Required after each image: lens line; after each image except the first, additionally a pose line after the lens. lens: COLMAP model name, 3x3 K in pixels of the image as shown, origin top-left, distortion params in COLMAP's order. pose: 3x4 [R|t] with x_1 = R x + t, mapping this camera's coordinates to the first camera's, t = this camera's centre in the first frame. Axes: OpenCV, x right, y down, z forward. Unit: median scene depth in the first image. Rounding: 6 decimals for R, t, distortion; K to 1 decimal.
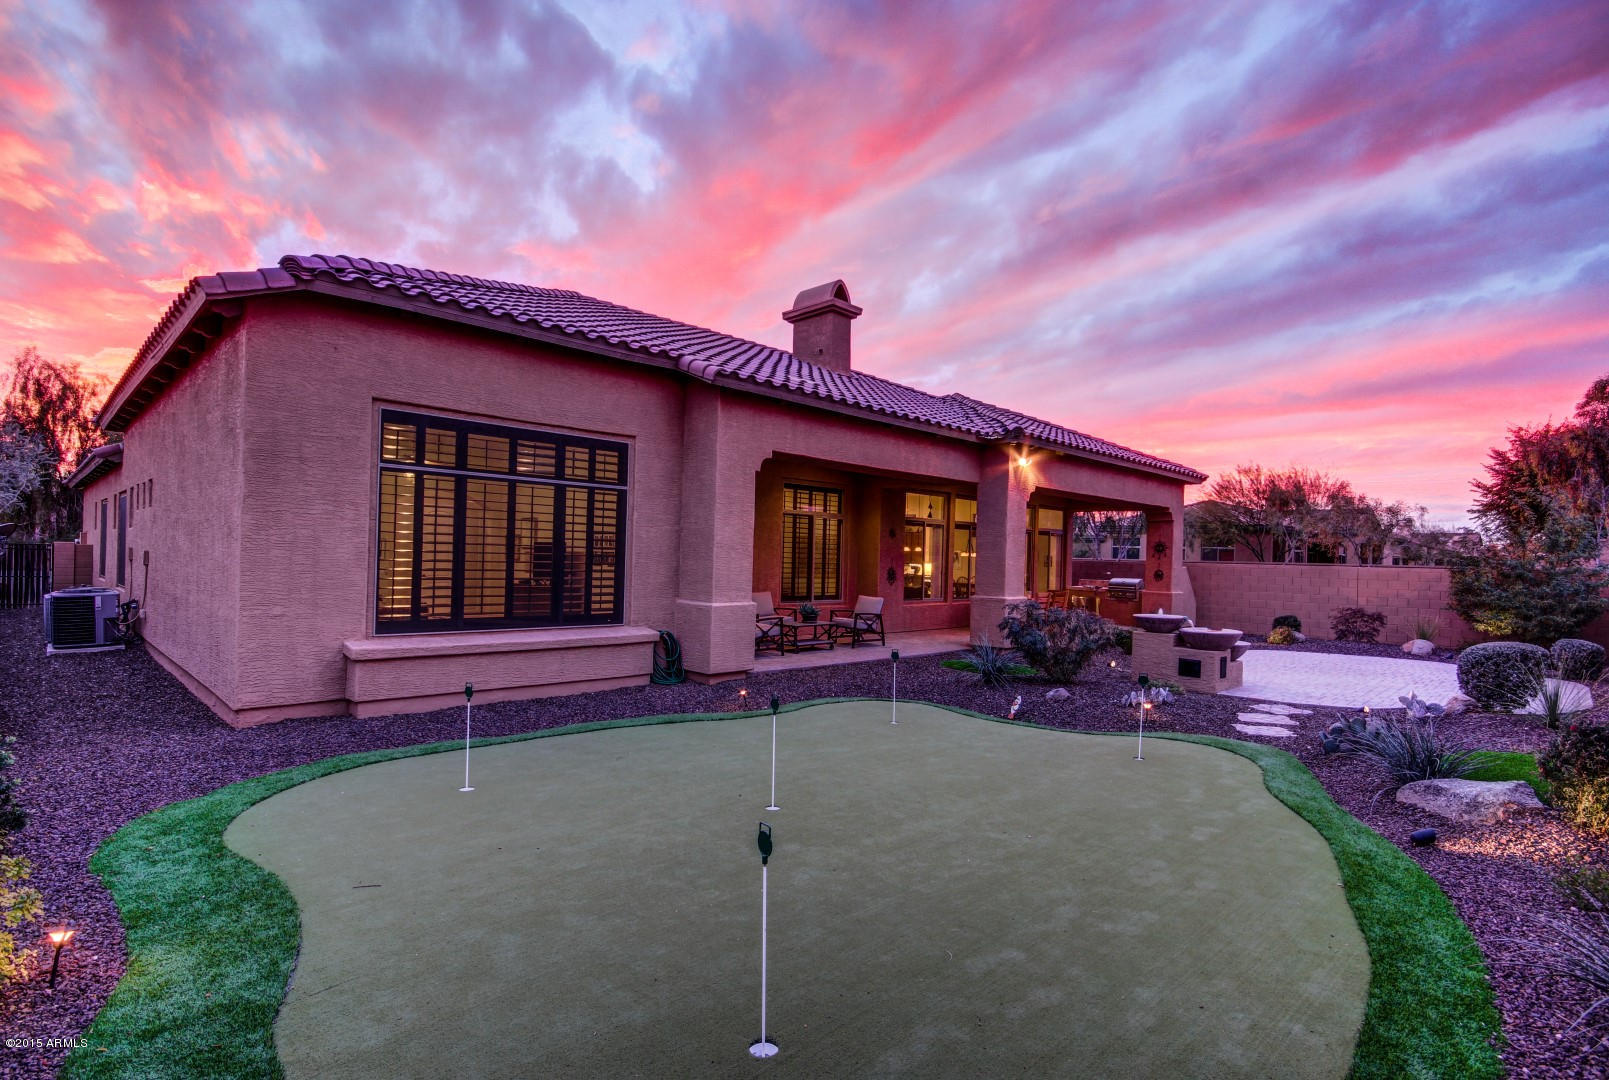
lens RADIAL K [[793.4, 0, 810.9], [0, 793.4, 548.1], [0, 0, 1]] dist [0.006868, -0.003827]
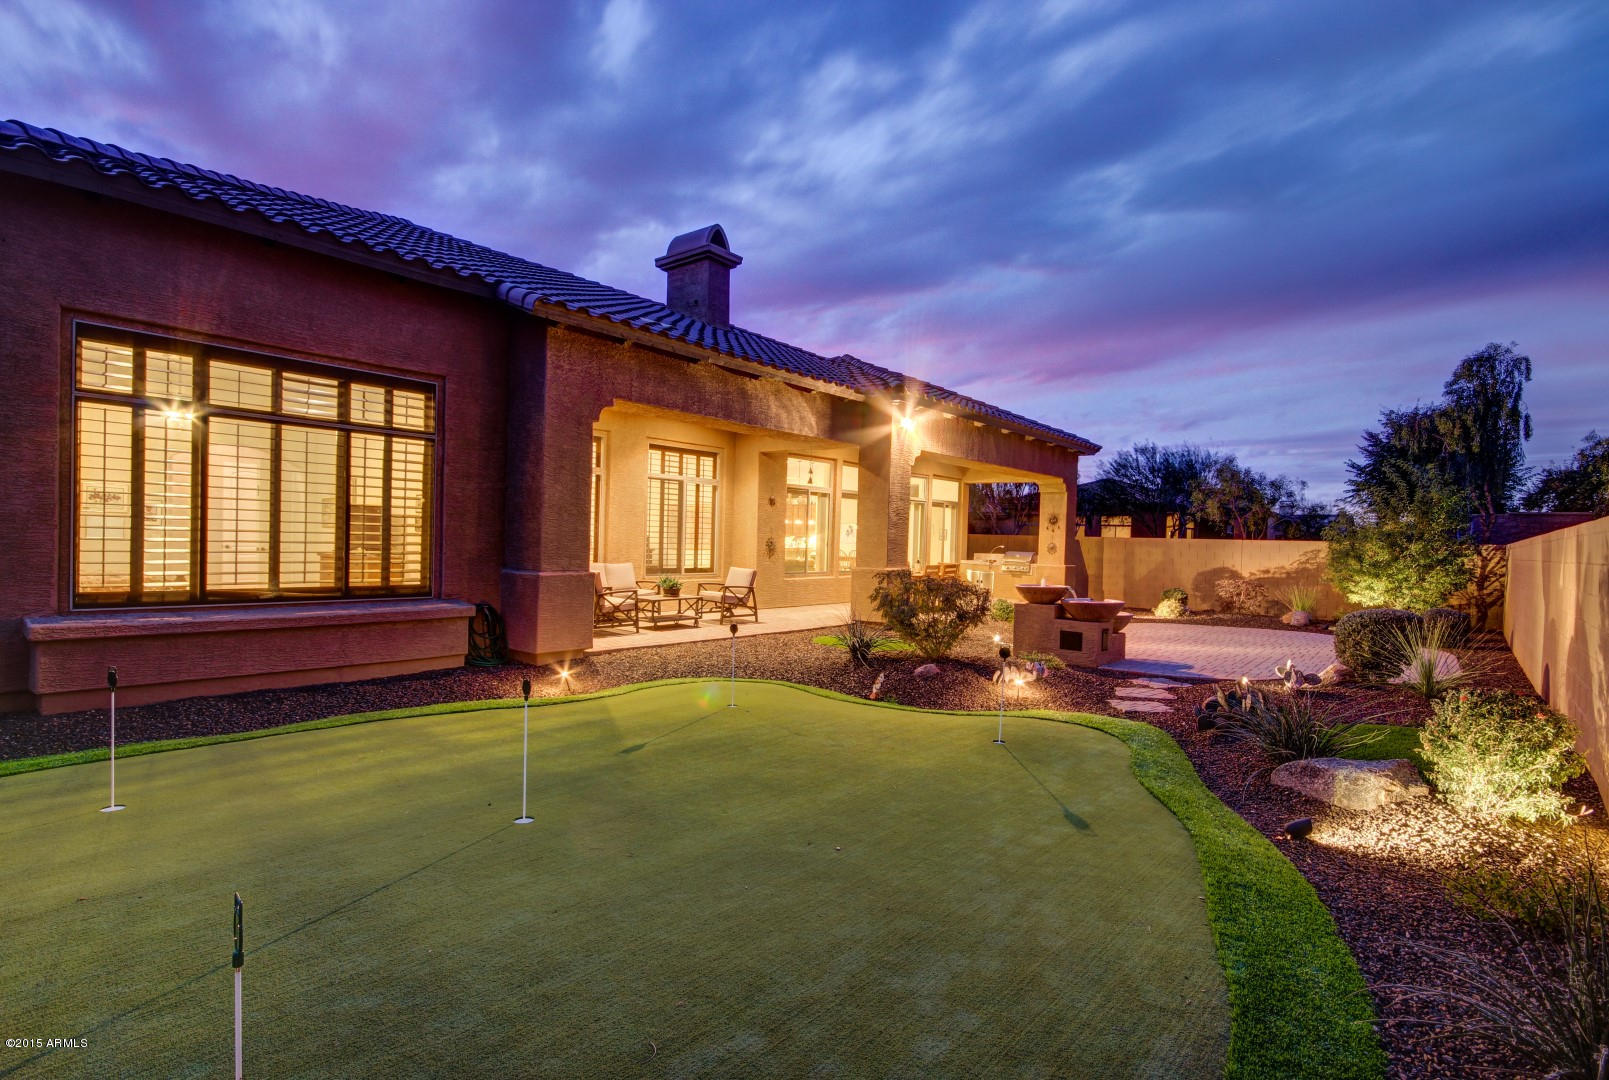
lens RADIAL K [[804.0, 0, 811.2], [0, 804.0, 548.3], [0, 0, 1]] dist [0.003478, 0.002014]
pose [[0.994176, 0.000241, 0.107770, 0.084484], [-0.002943, 0.999685, 0.024907, 0.022946], [-0.107730, -0.025079, 0.993864, 0.111093]]
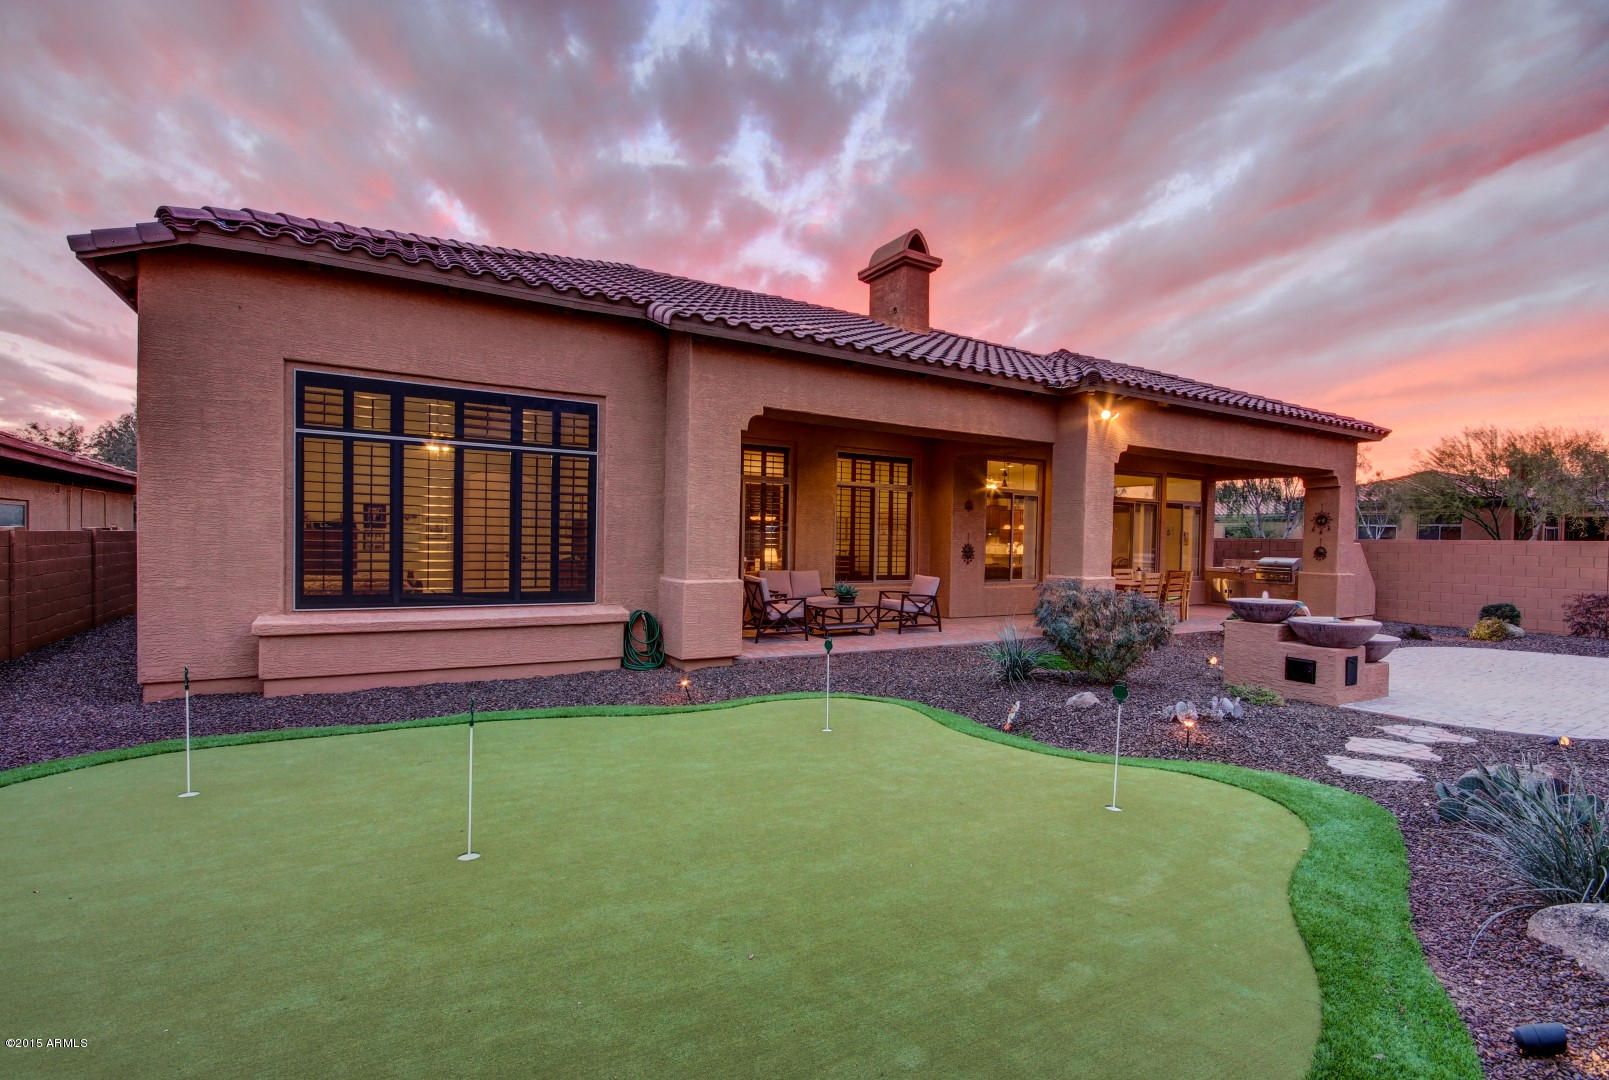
lens RADIAL K [[753.0, 0, 811.8], [0, 753.0, 547.9], [0, 0, 1]] dist [0.006507, -0.008328]
pose [[0.971165, -0.005283, -0.238350, 0.238440], [0.009328, 0.999831, 0.015846, 0.023874], [0.238226, -0.017612, 0.971050, 0.241175]]
